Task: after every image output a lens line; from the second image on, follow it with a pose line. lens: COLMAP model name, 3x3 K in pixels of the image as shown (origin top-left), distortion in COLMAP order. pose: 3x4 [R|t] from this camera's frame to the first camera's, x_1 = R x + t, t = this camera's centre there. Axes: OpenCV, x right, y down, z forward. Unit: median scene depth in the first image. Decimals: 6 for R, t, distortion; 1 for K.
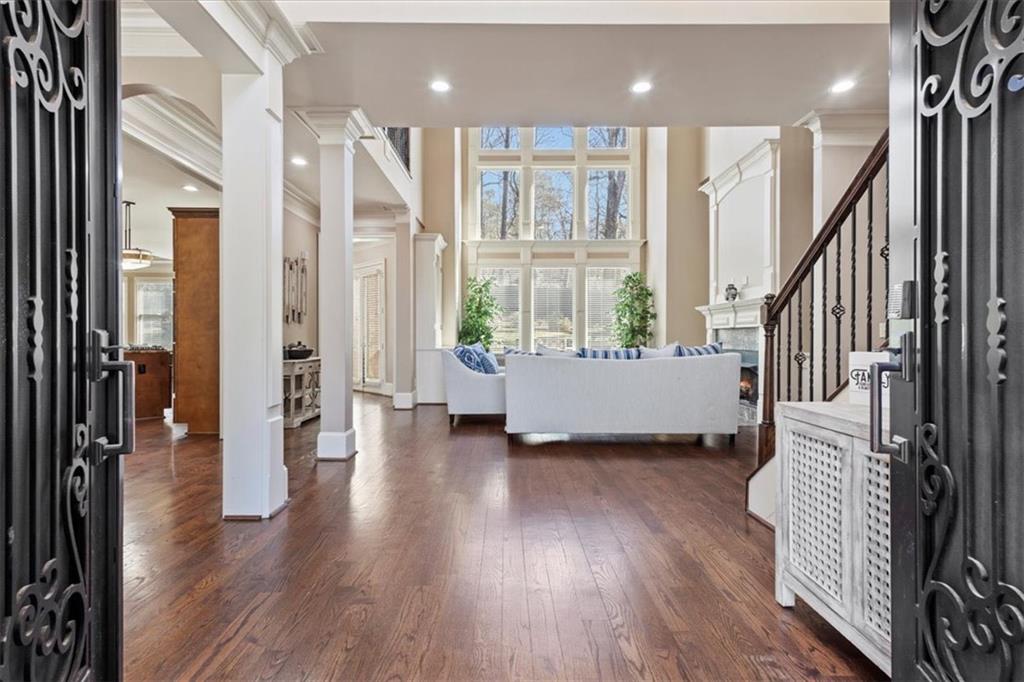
lens RADIAL K [[471.5, 0, 508.5], [0, 471.5, 341.8], [0, 0, 1]] dist [0.005386, -0.000292]
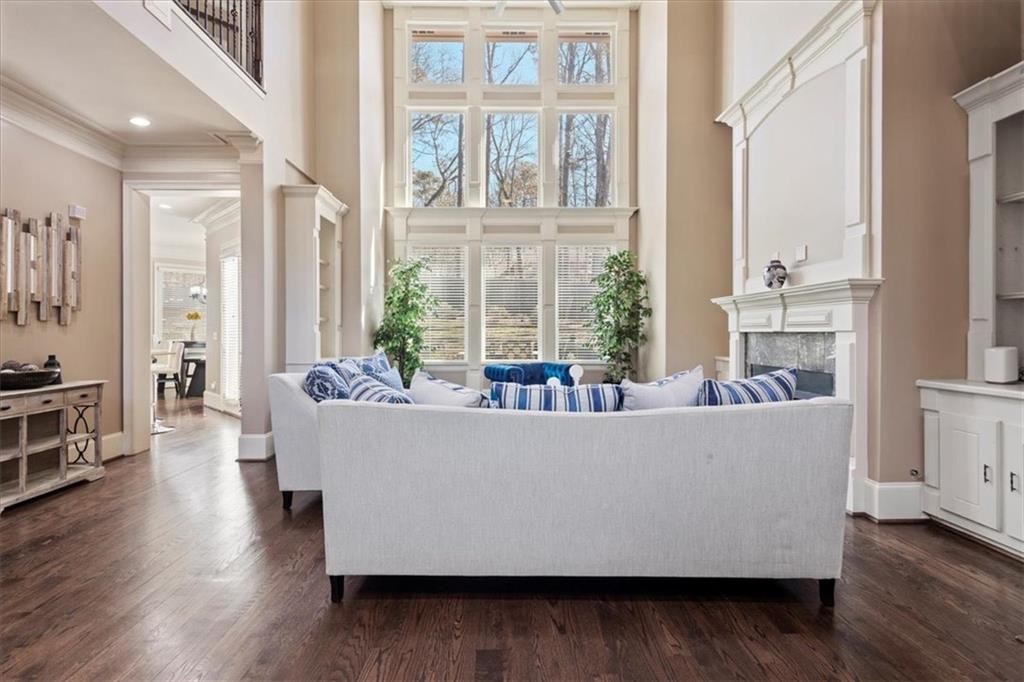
lens RADIAL K [[475.0, 0, 508.4], [0, 475.0, 335.6], [0, 0, 1]] dist [0.004169, 0.000642]
pose [[0.999846, -0.000205, 0.017545, 0.103058], [0.000246, 0.999997, -0.002339, -0.020982], [-0.017544, 0.002343, 0.999843, 0.349170]]
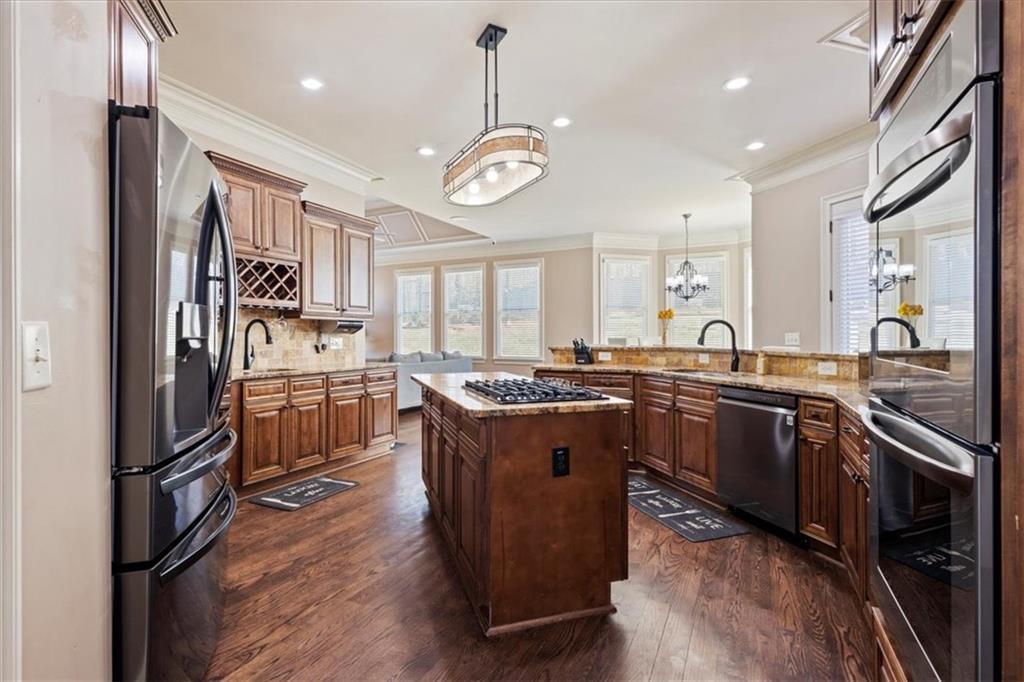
lens RADIAL K [[471.5, 0, 508.5], [0, 471.5, 341.8], [0, 0, 1]] dist [0.005386, -0.000292]
pose [[0.884695, 0.000583, -0.466171, -0.549347], [0.001204, 0.999993, 0.003534, -0.020664], [0.466169, -0.003688, 0.884688, 0.585341]]
